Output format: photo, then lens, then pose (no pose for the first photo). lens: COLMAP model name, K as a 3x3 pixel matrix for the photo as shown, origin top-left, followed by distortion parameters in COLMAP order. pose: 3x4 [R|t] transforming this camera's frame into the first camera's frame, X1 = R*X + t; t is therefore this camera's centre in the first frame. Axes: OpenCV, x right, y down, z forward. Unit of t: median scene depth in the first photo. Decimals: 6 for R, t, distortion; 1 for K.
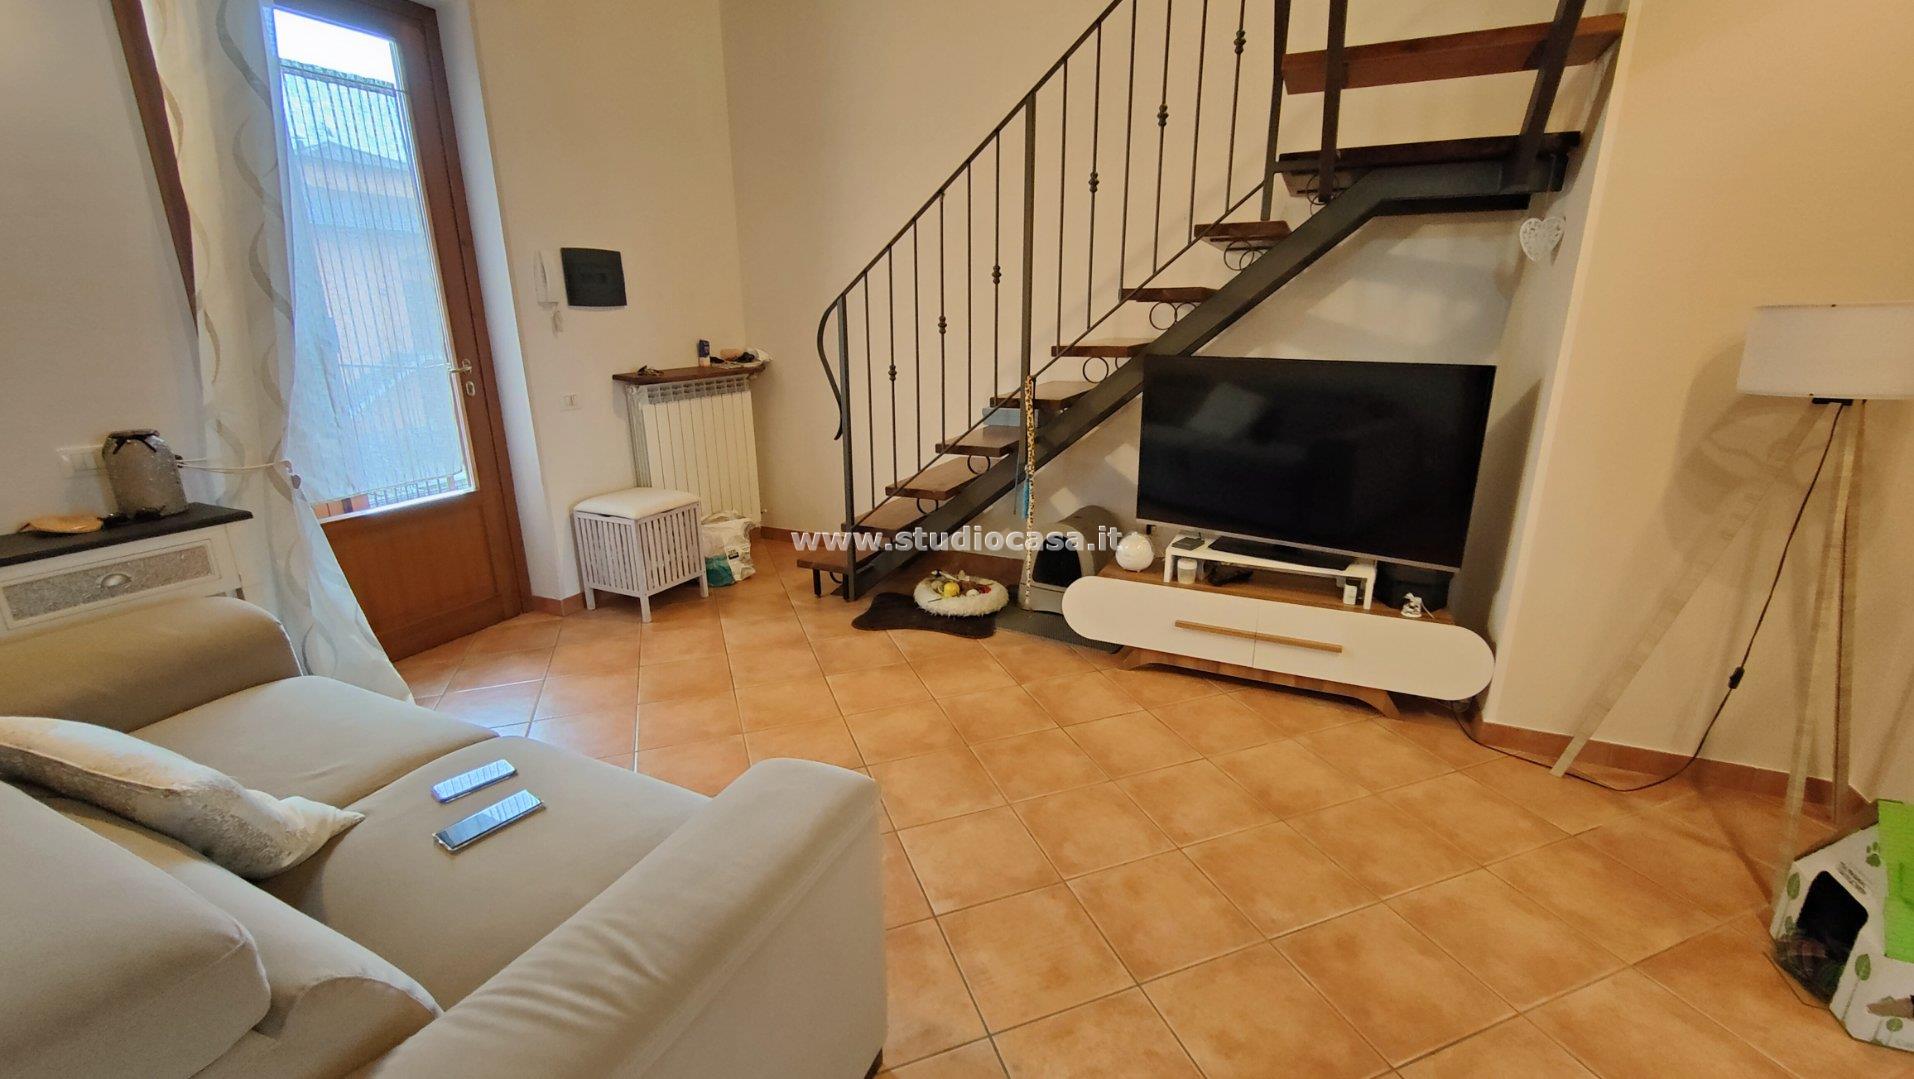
lens RADIAL K [[795.5, 0, 957.0], [0, 795.5, 539.5], [0, 0, 1]] dist [-0.001522, -0.000045]
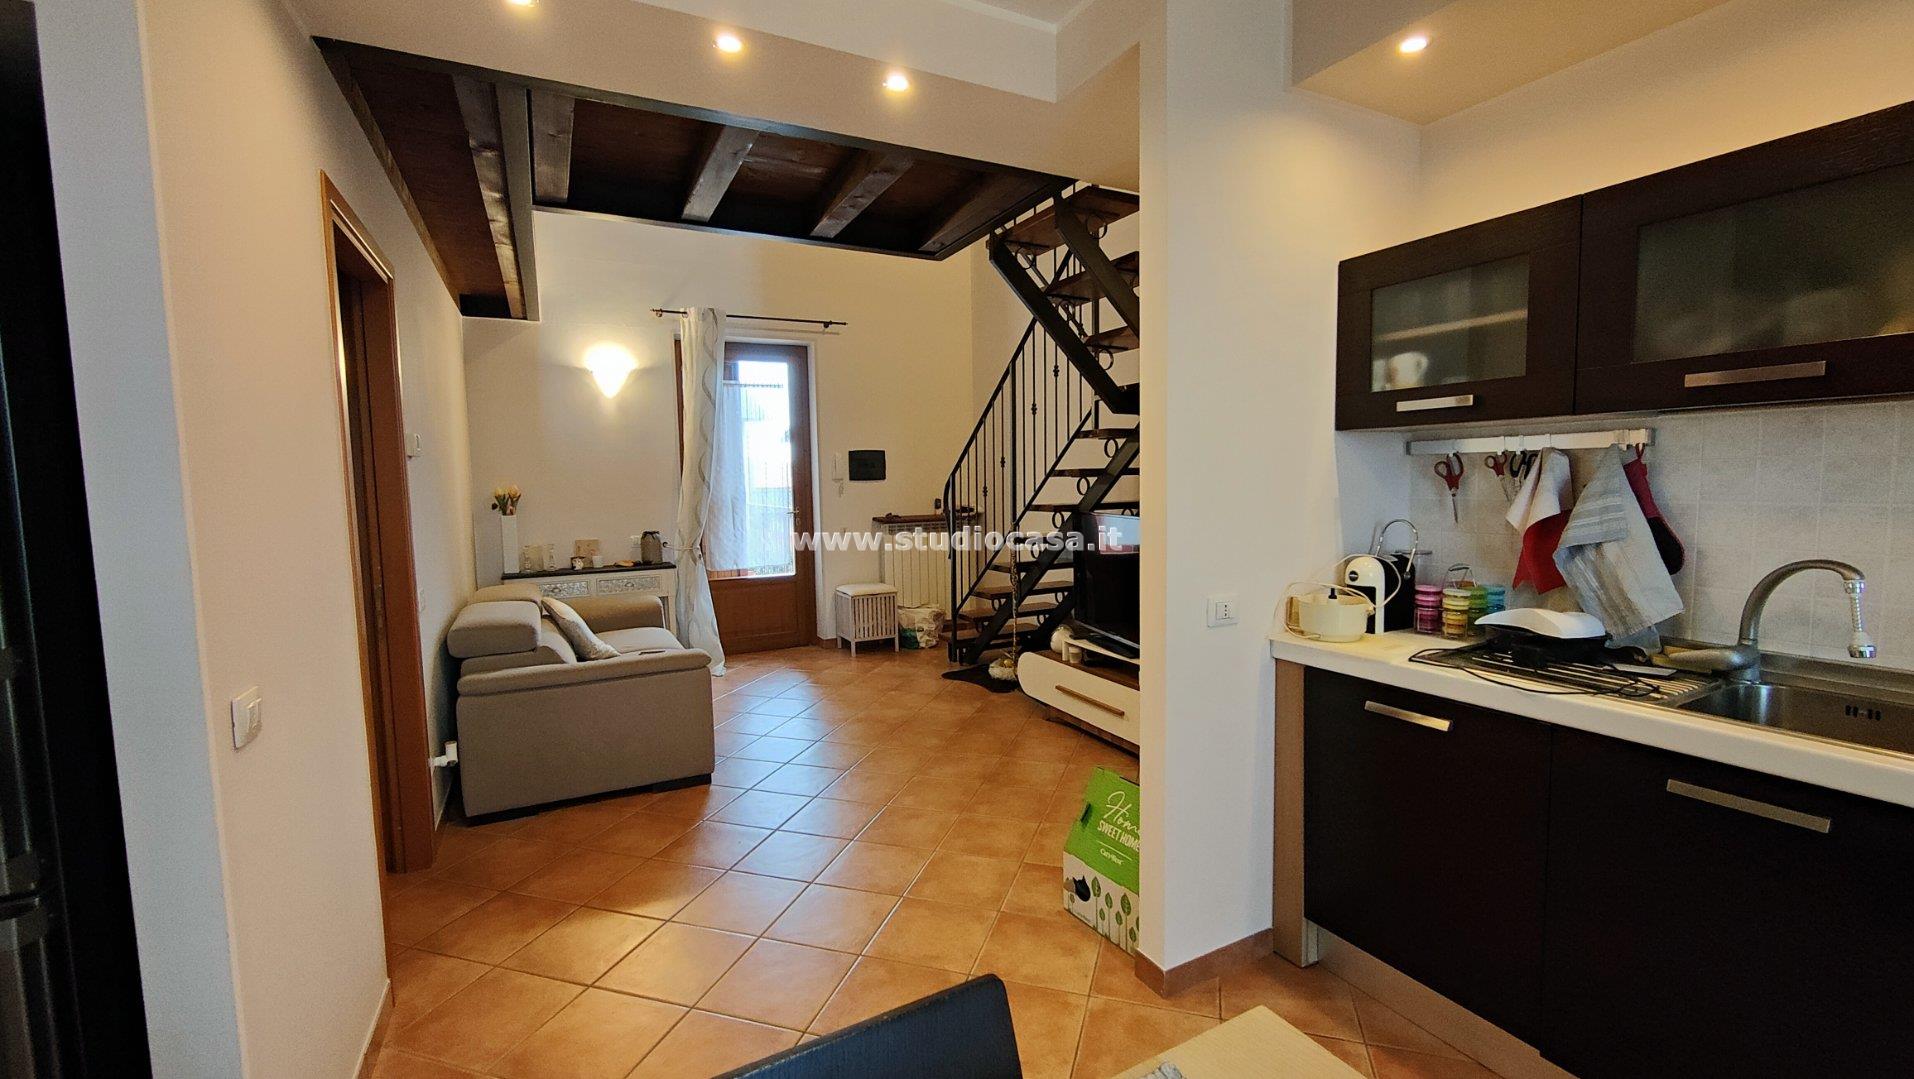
lens RADIAL K [[748.9, 0, 919.7], [0, 748.9, 533.6], [0, 0, 1]] dist [0.000750, -0.000651]
pose [[0.781593, 0.035239, -0.622793, 0.830783], [-0.157166, 0.977318, -0.141942, 0.057398], [0.603665, 0.208823, 0.769403, -0.253900]]
